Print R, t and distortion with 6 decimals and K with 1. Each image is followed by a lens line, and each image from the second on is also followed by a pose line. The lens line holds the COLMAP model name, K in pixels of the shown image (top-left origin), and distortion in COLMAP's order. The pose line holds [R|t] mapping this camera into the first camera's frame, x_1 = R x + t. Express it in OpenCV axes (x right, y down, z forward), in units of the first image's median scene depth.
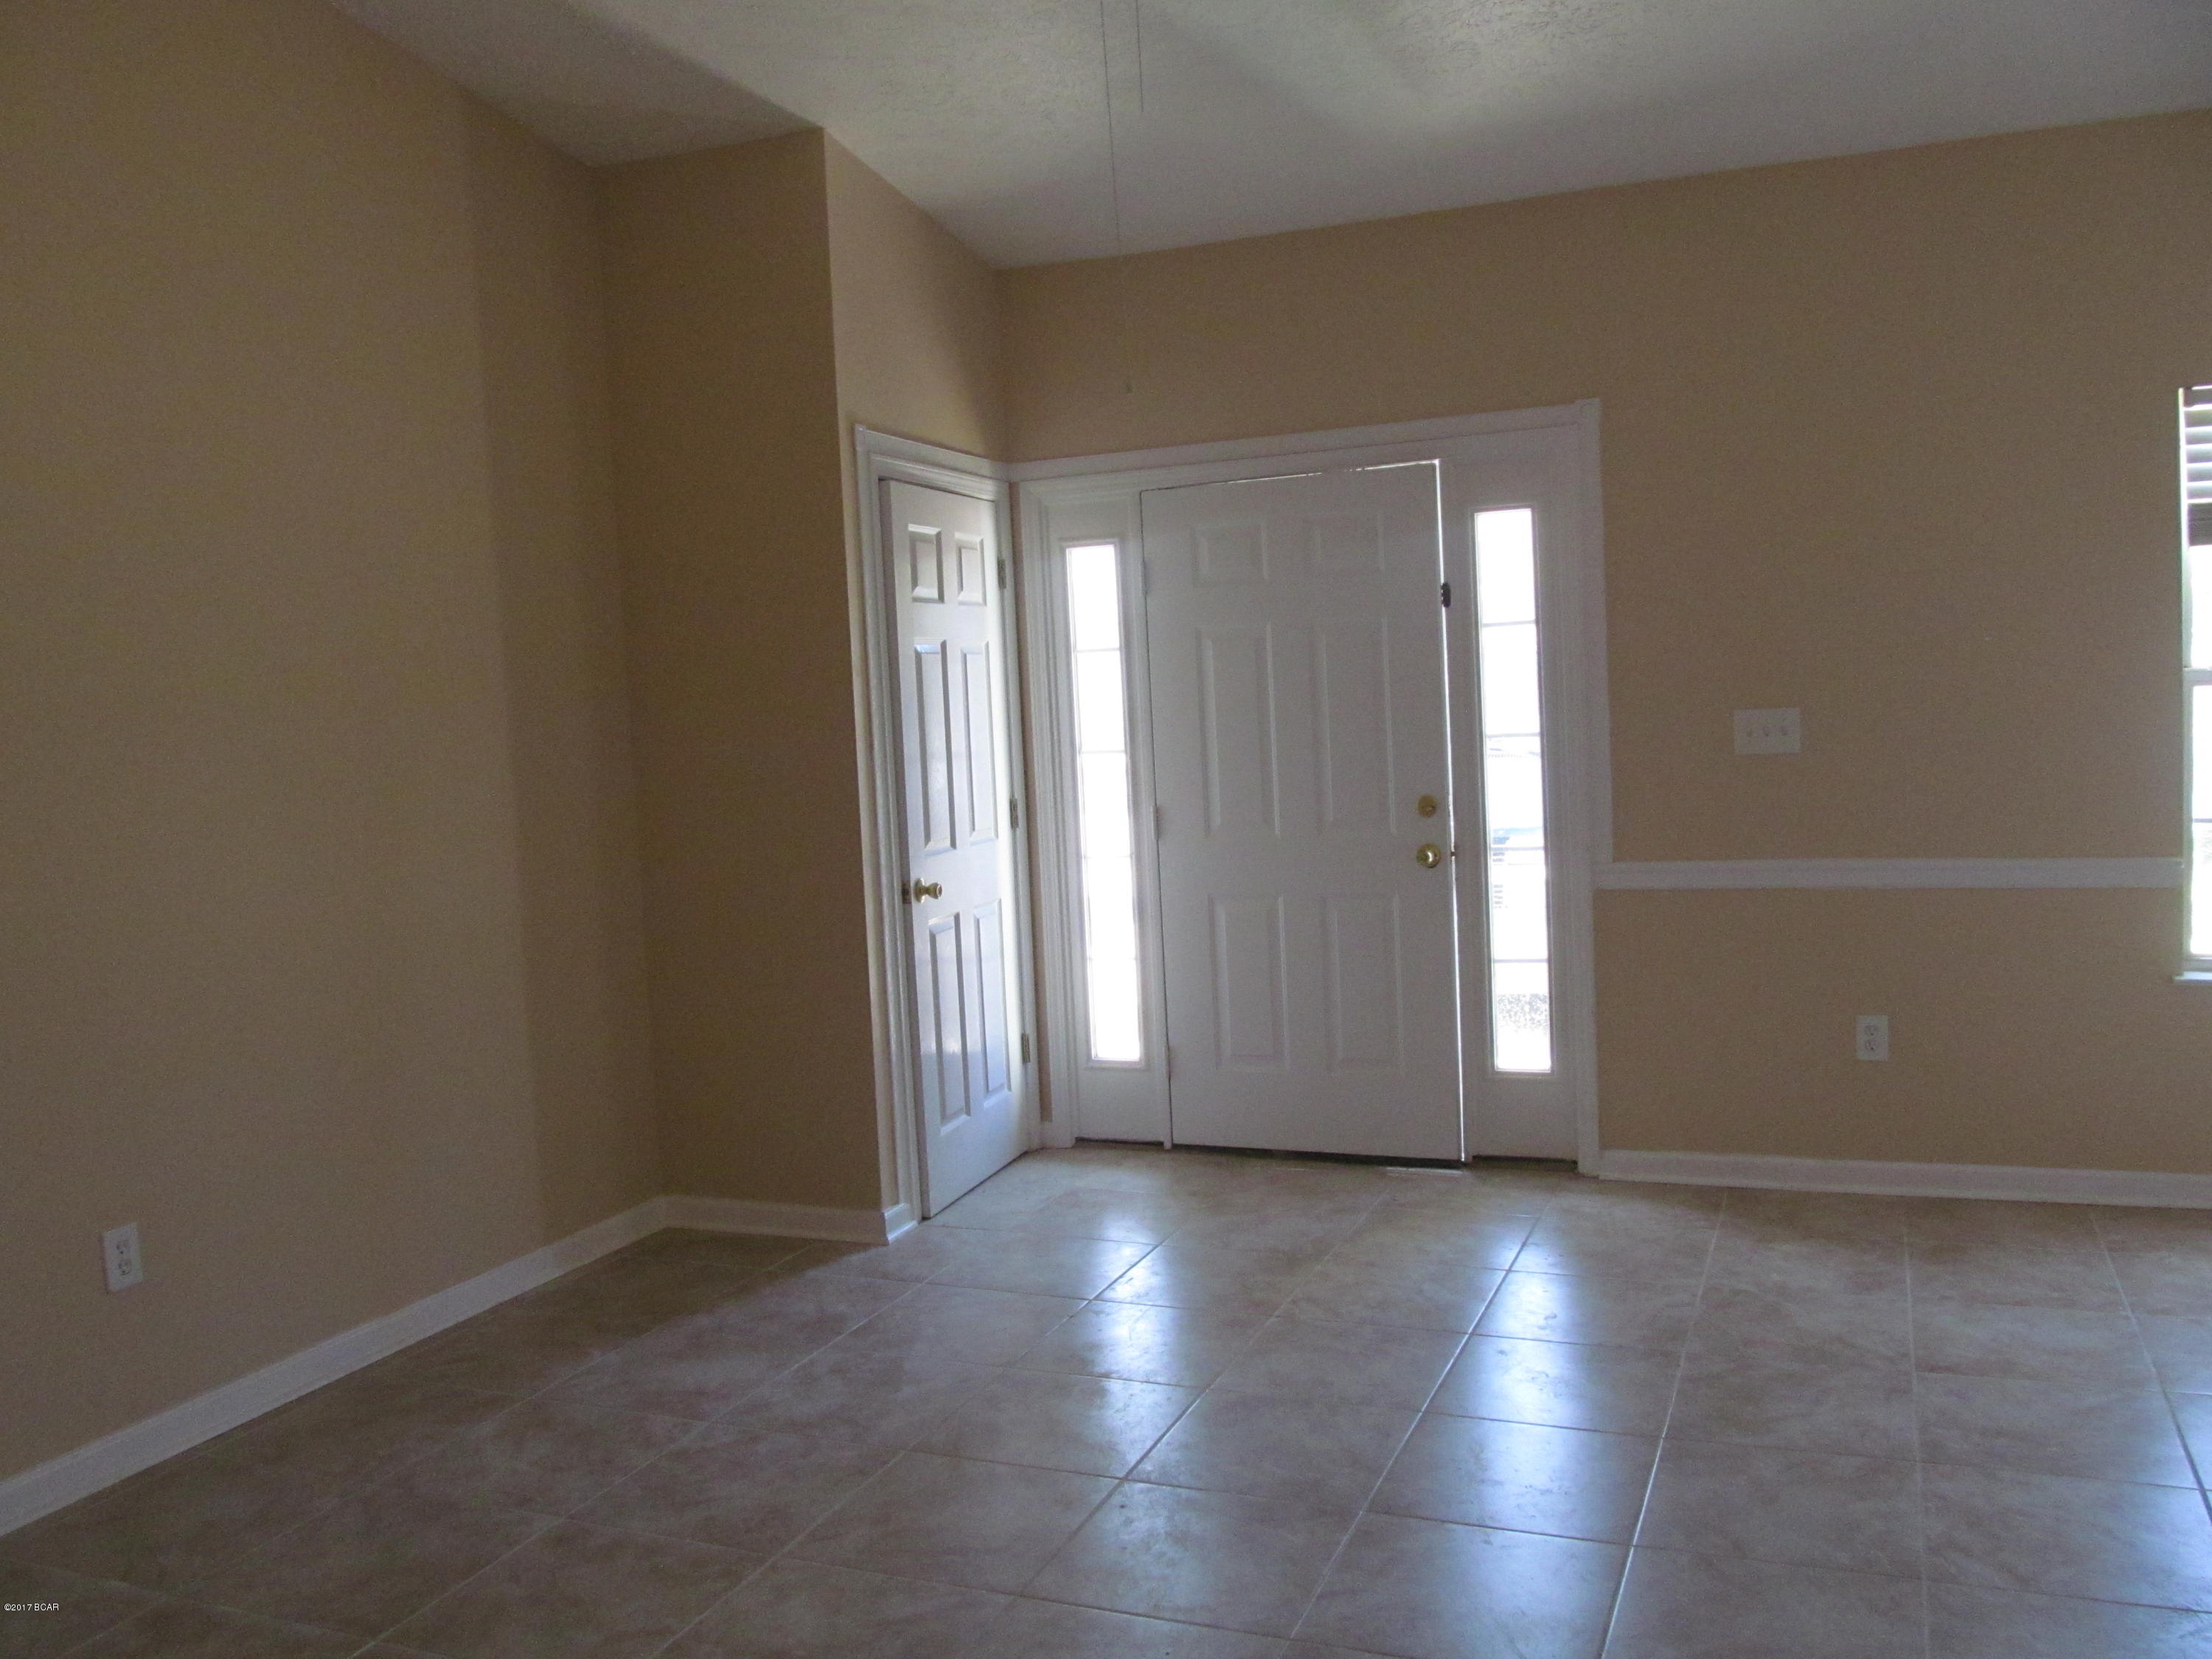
lens RADIAL K [[1820.0, 0, 1110.5], [0, 1820.0, 820.5], [0, 0, 1]] dist [-0.054951, 0.018164]
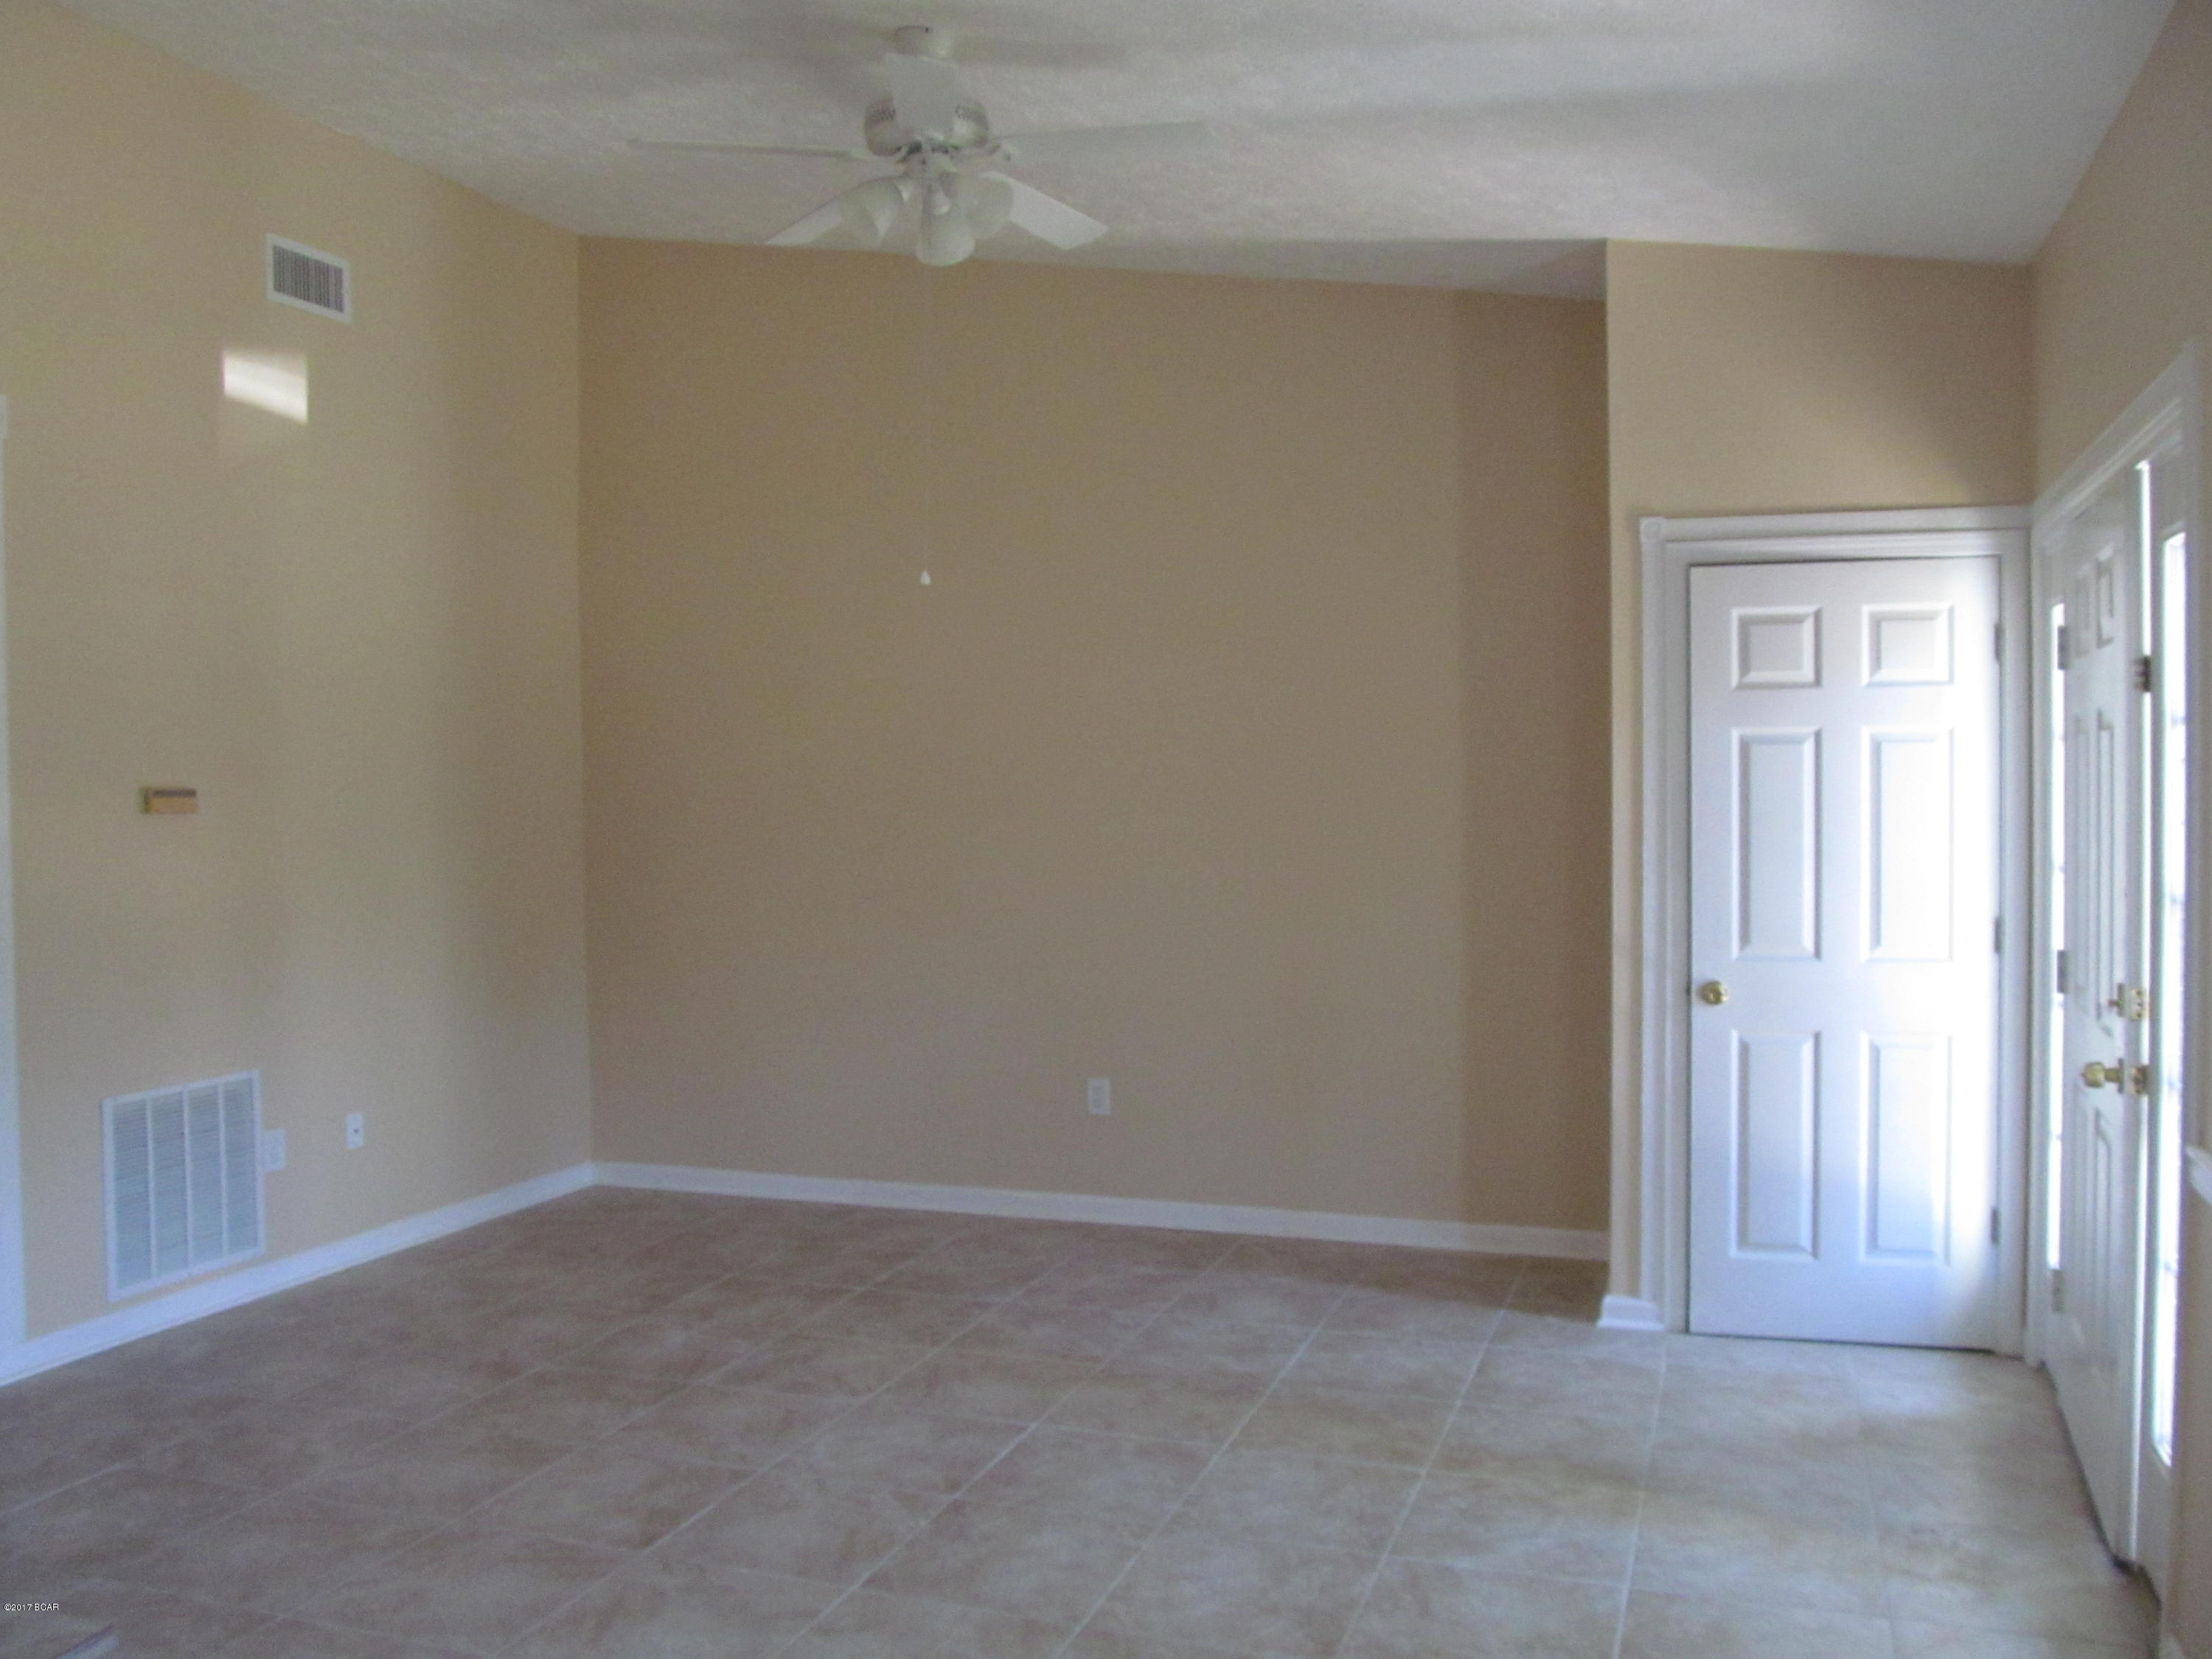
lens RADIAL K [[1820.0, 0, 1110.5], [0, 1820.0, 820.5], [0, 0, 1]] dist [-0.054951, 0.018164]
pose [[0.055720, 0.067221, -0.996181, 0.848214], [-0.063688, 0.995939, 0.063642, -0.095142], [0.996413, 0.059899, 0.059775, 0.650762]]
